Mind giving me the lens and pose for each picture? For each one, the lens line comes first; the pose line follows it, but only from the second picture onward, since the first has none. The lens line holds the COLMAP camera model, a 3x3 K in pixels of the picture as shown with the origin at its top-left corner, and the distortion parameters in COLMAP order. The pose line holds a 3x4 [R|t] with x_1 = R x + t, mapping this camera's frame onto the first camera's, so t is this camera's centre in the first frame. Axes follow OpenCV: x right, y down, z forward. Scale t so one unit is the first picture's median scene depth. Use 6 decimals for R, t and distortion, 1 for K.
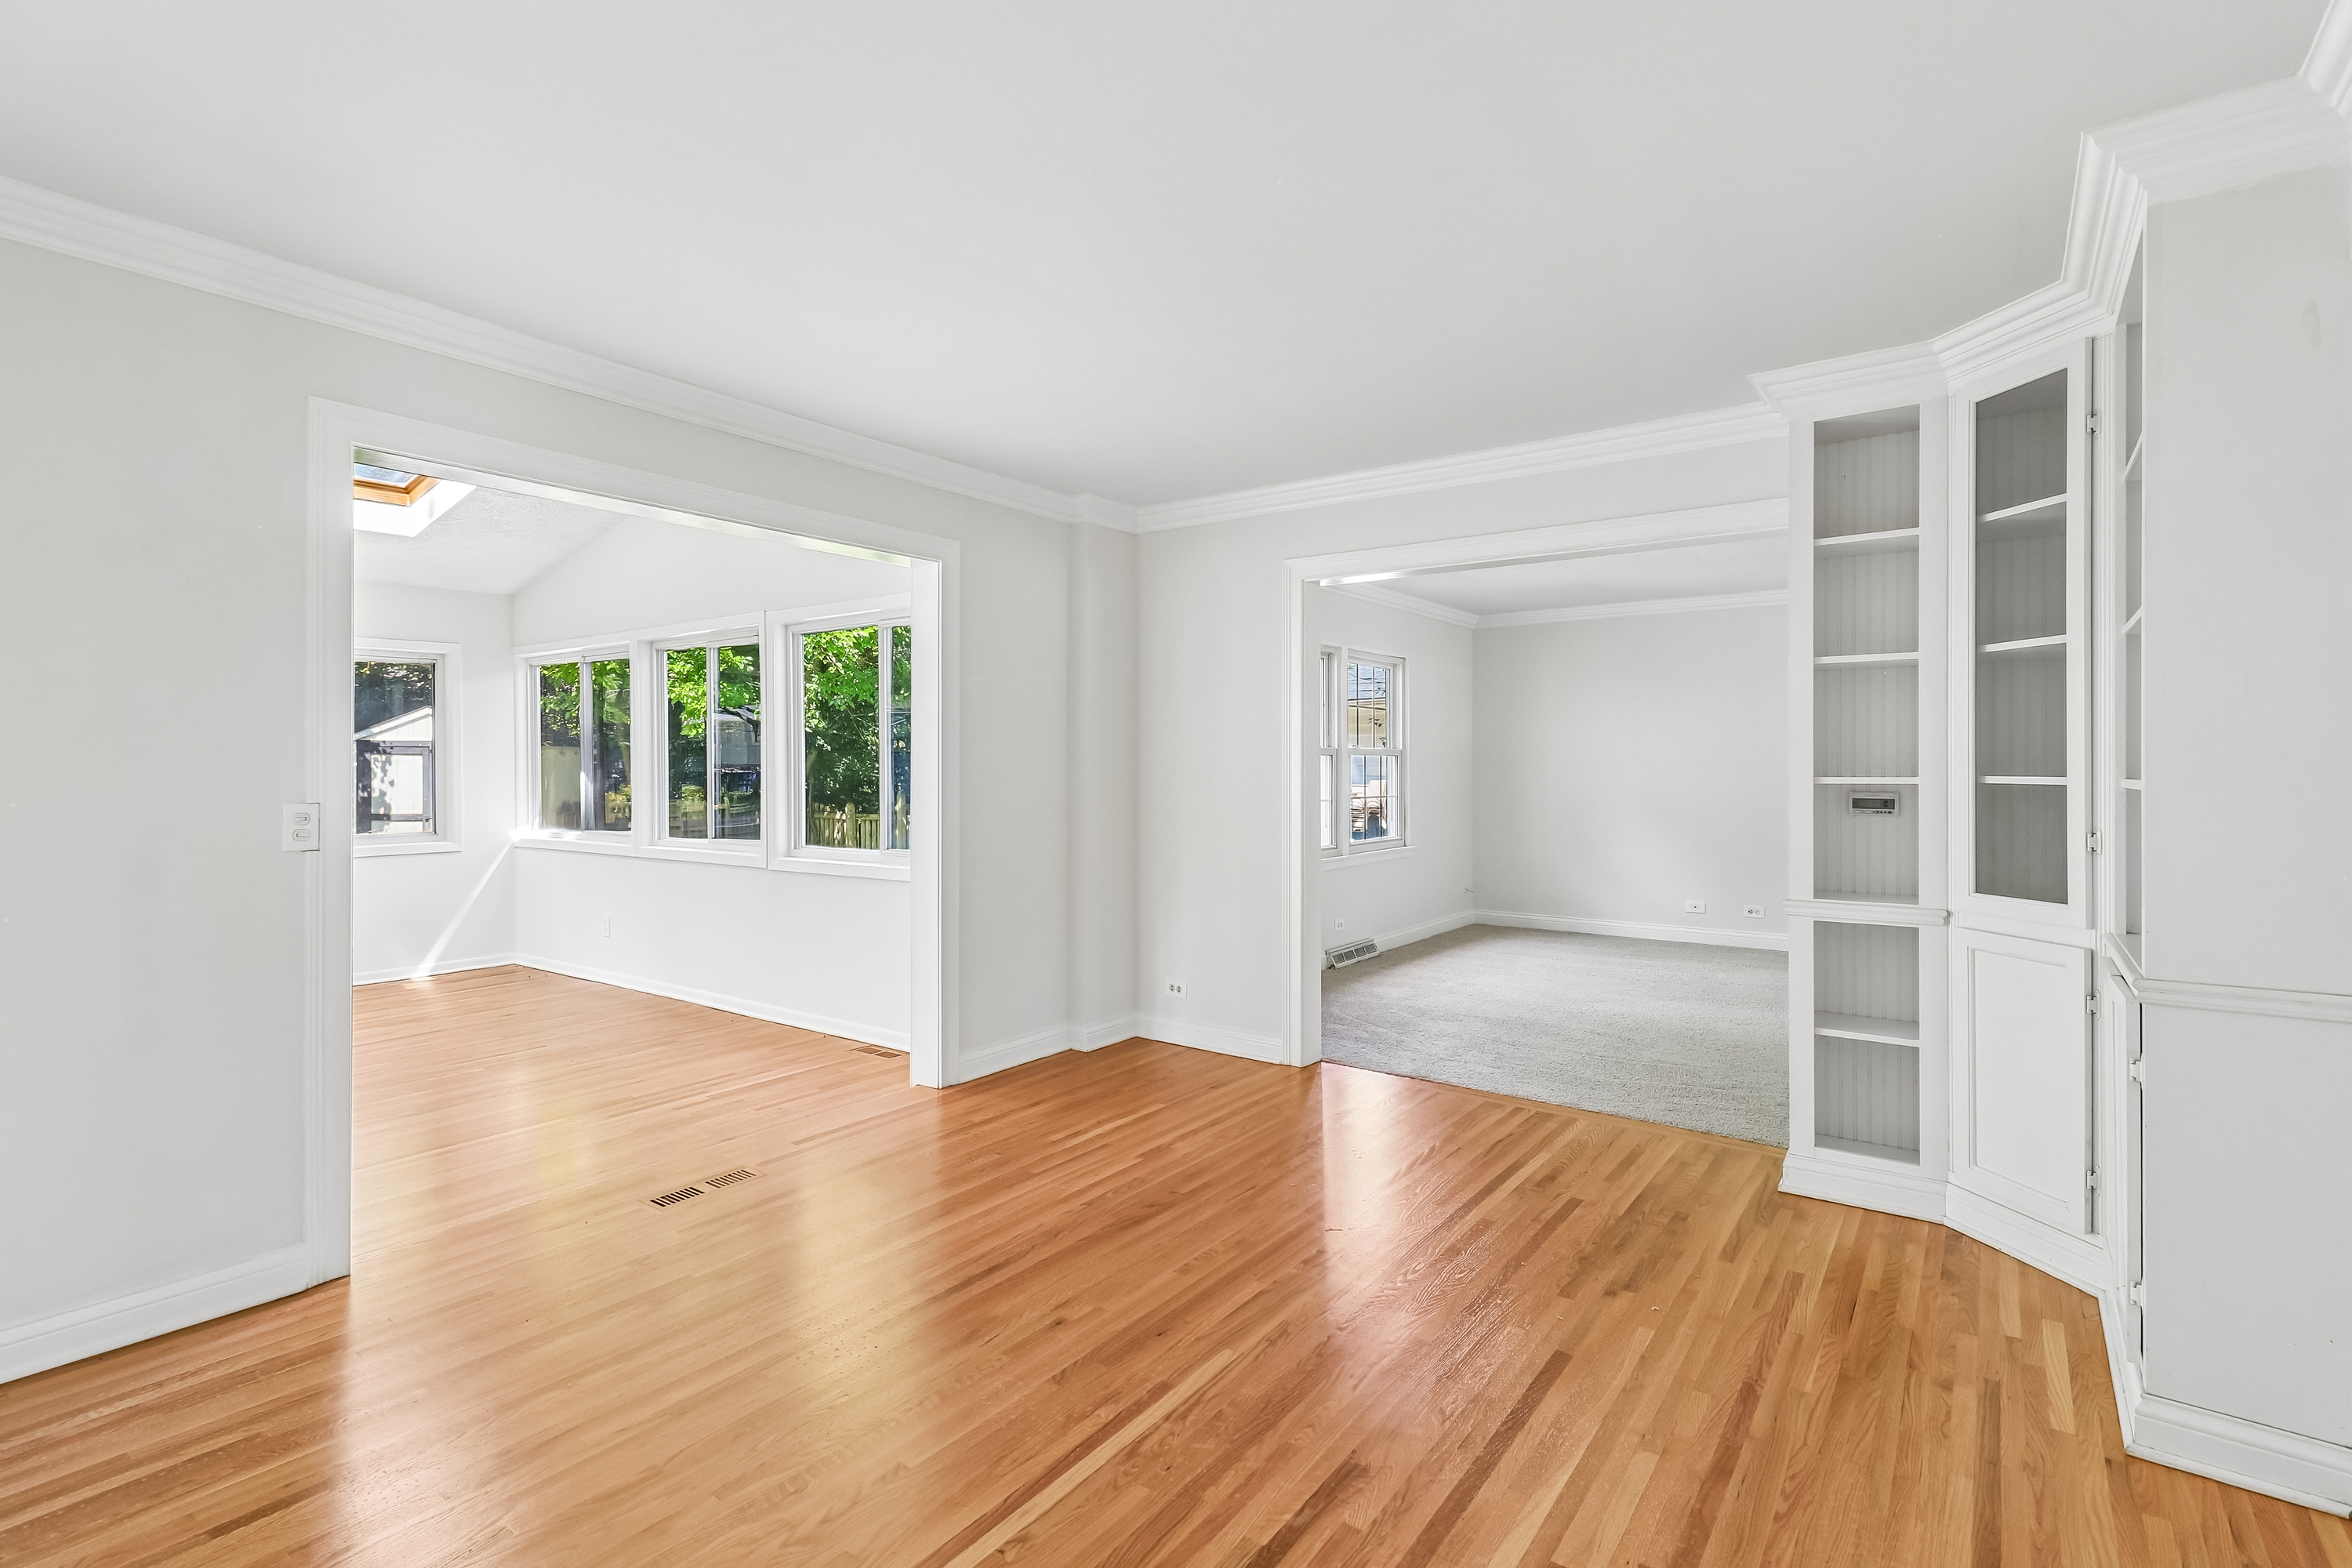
lens RADIAL K [[1121.4, 0, 1203.9], [0, 1121.4, 757.7], [0, 0, 1]] dist [0.003761, 0.000213]
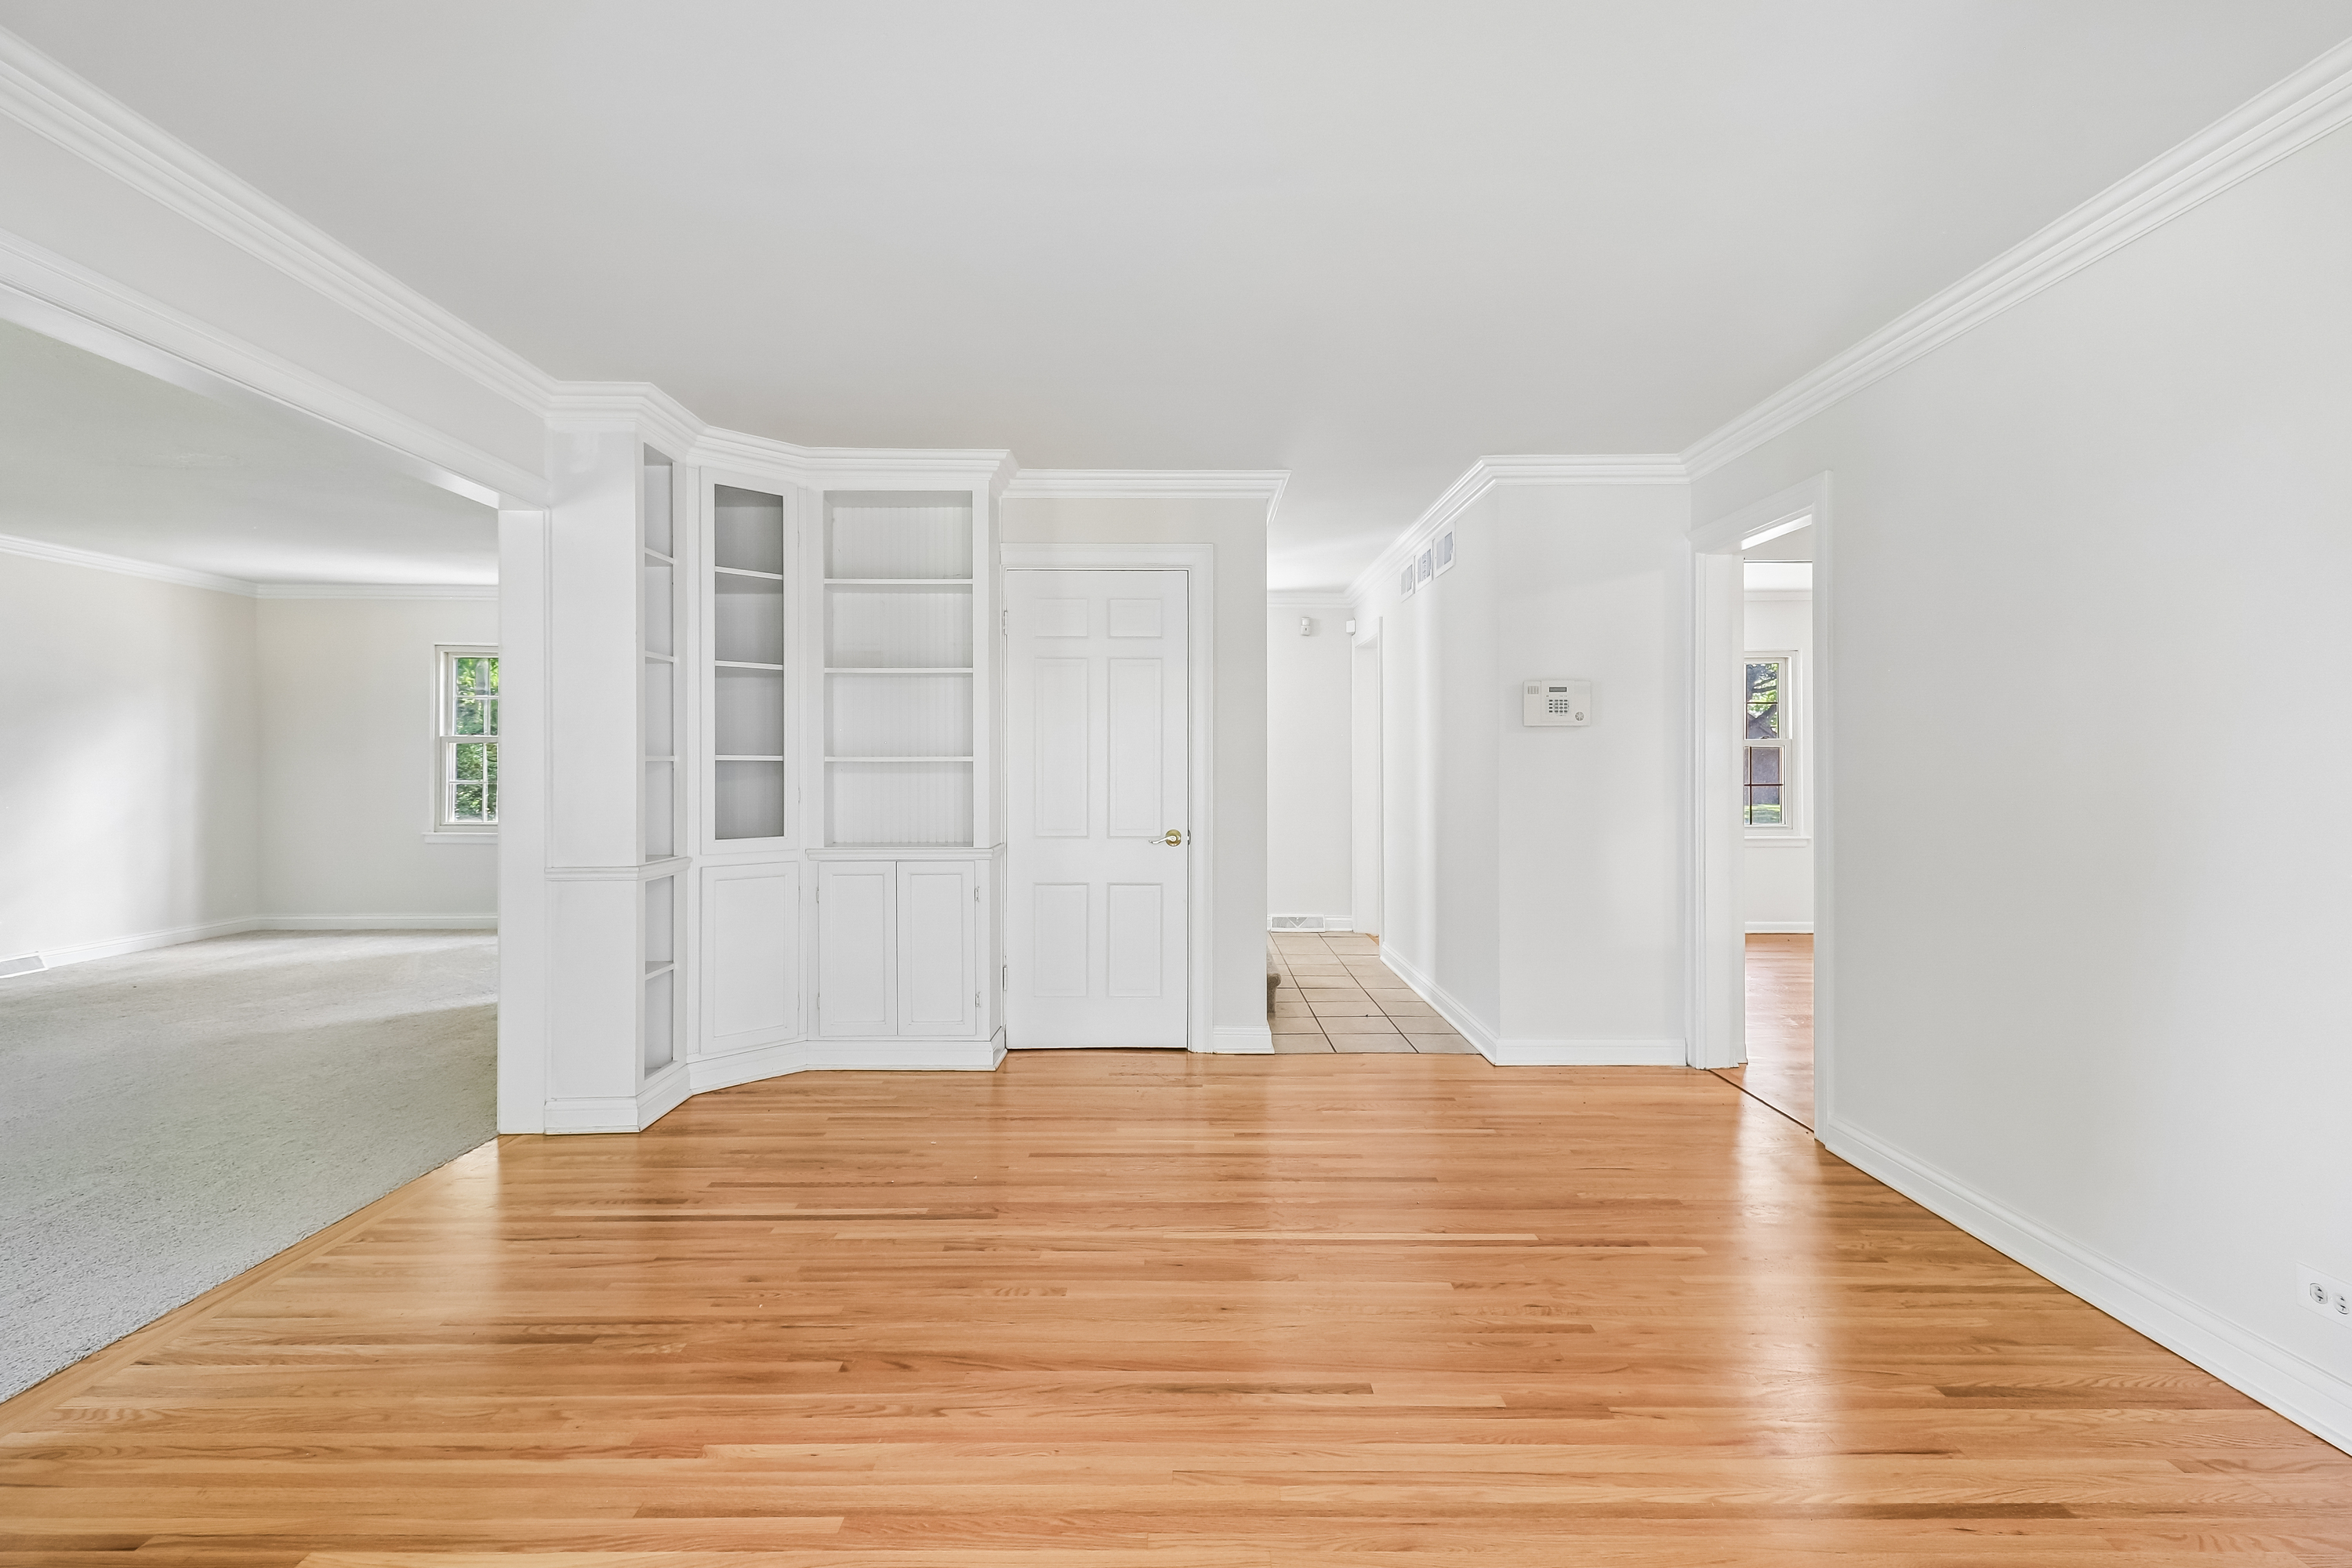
lens RADIAL K [[1107.7, 0, 1171.4], [0, 1107.7, 771.0], [0, 0, 1]] dist [-0.001546, -0.000959]
pose [[-0.579495, -0.009217, 0.814924, -0.762712], [-0.008354, 0.999951, 0.005368, 0.026586], [-0.814933, -0.003697, -0.579543, 1.378579]]
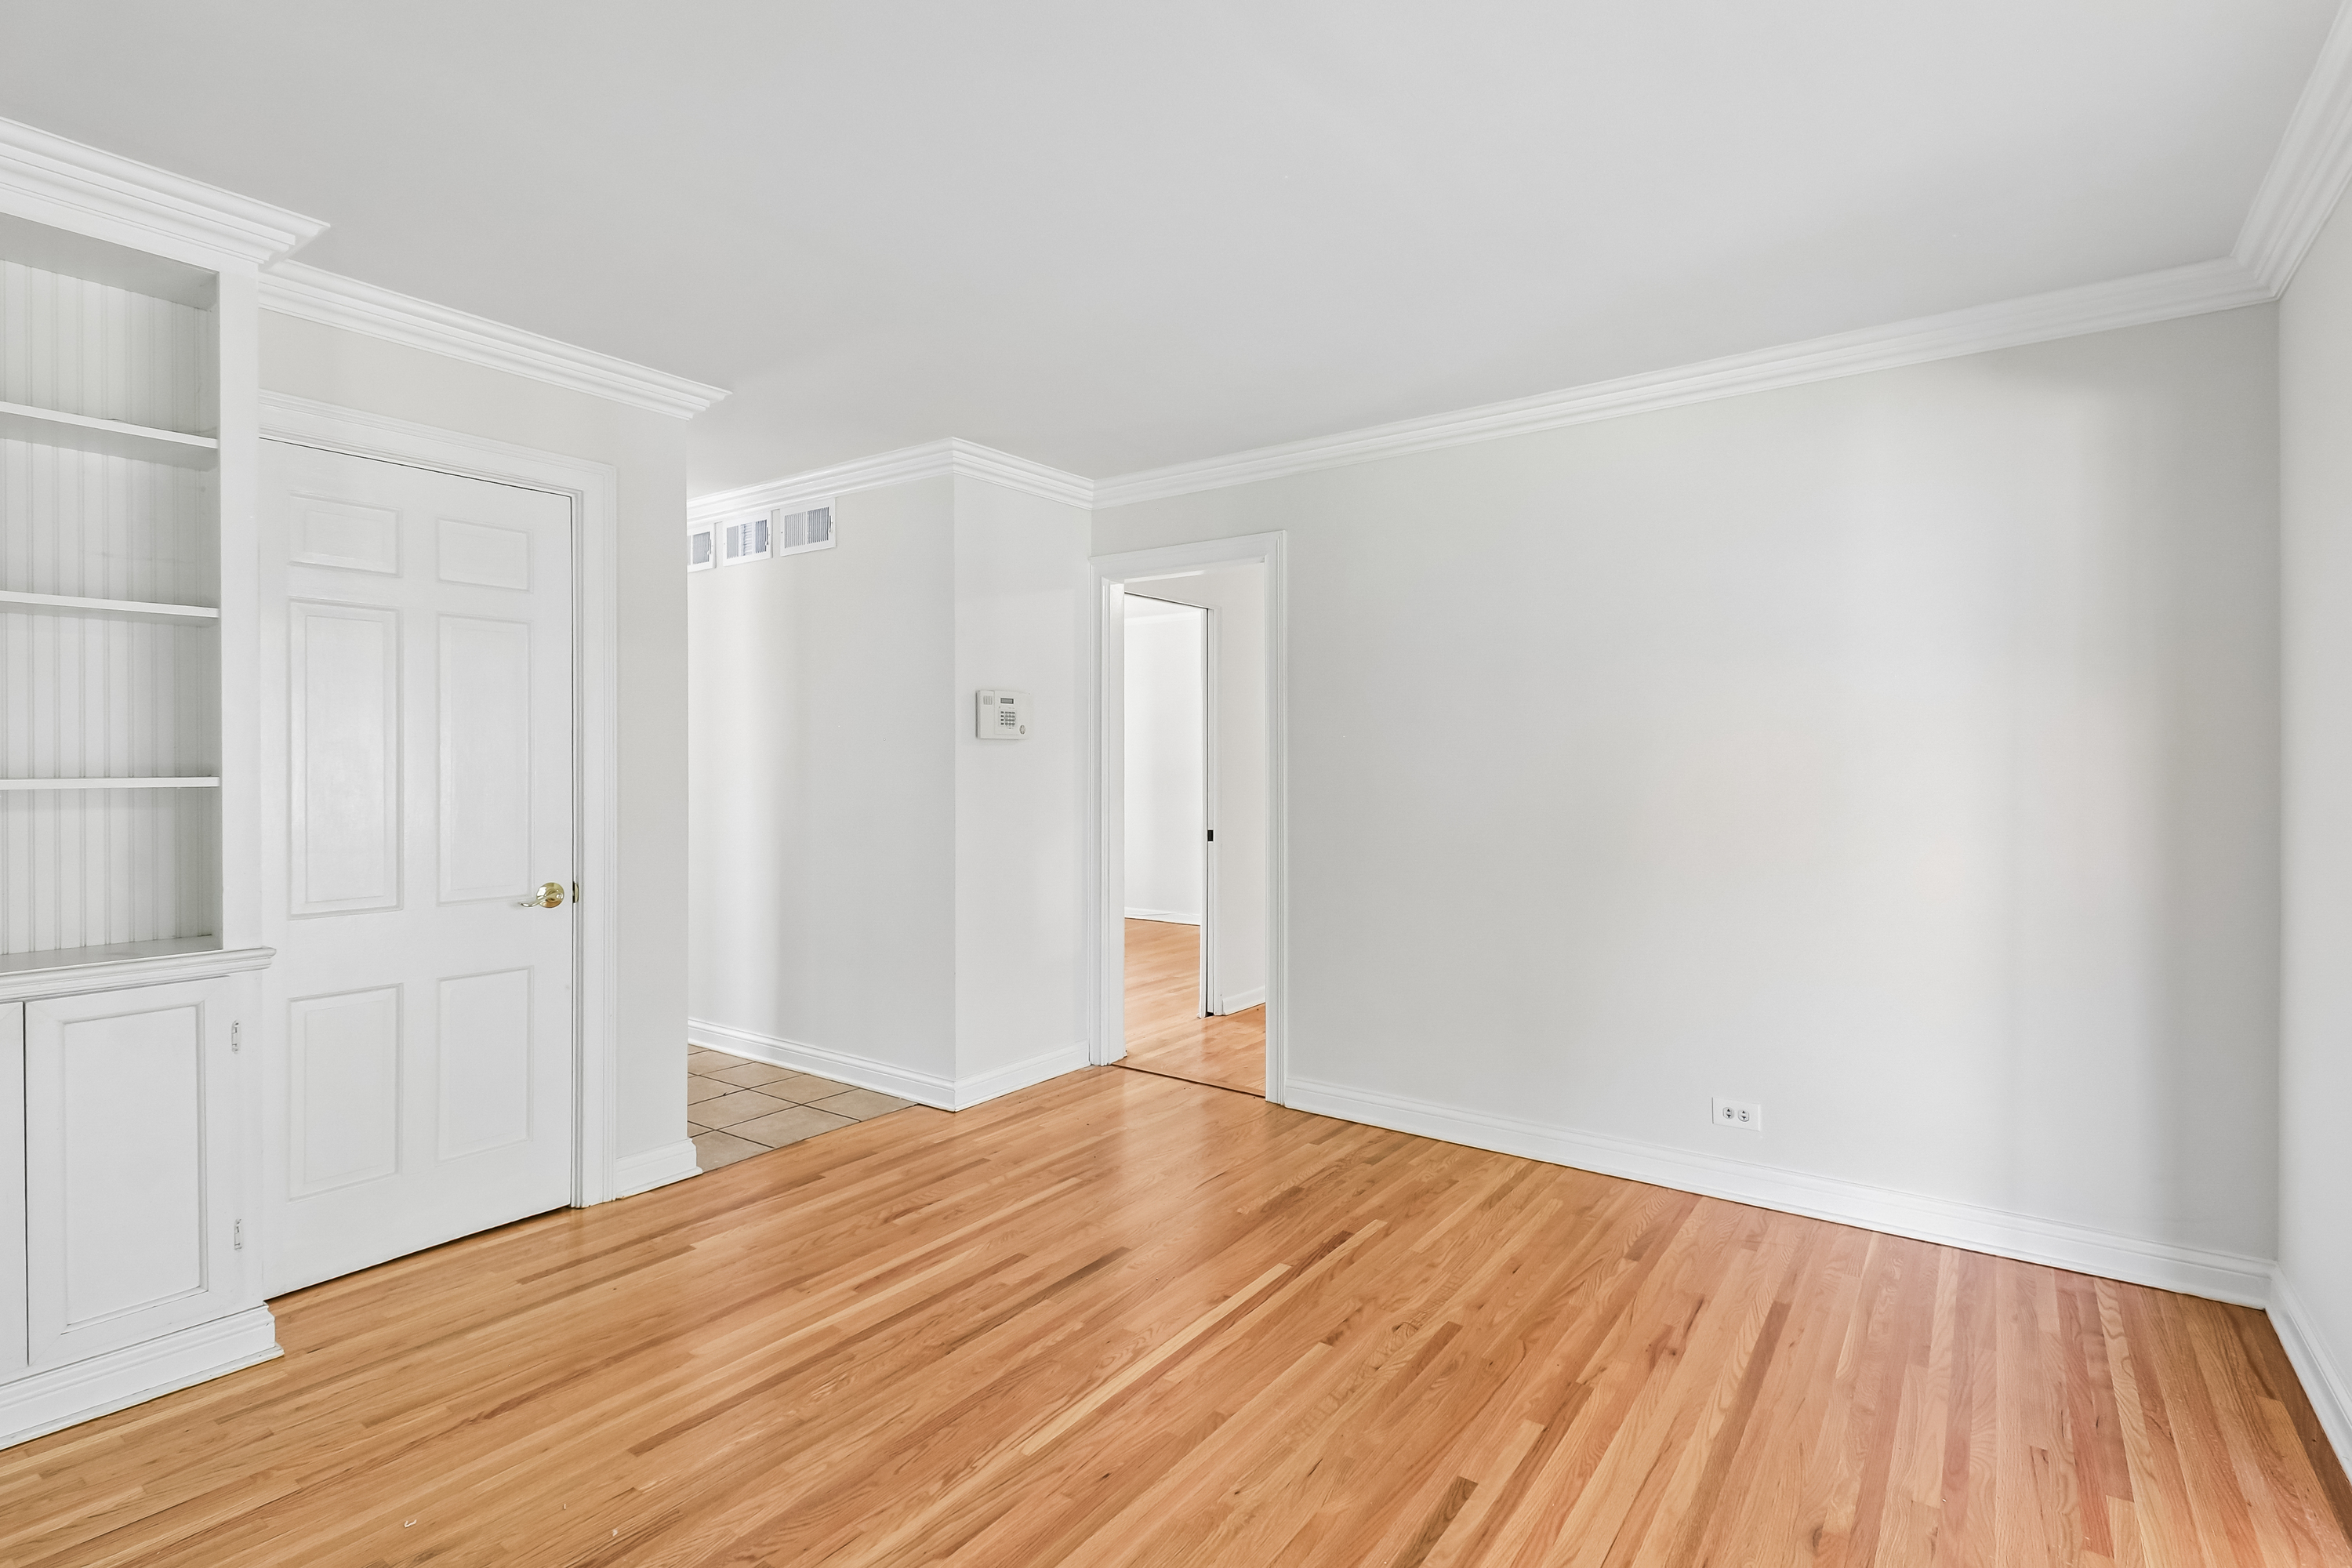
lens RADIAL K [[1118.6, 0, 1184.2], [0, 1118.6, 768.1], [0, 0, 1]] dist [0.026883, -0.017593]
pose [[-0.999976, -0.004684, 0.005027, -0.080931], [-0.004691, 0.999988, -0.001363, 0.007780], [-0.005020, -0.001387, -0.999986, 1.530042]]
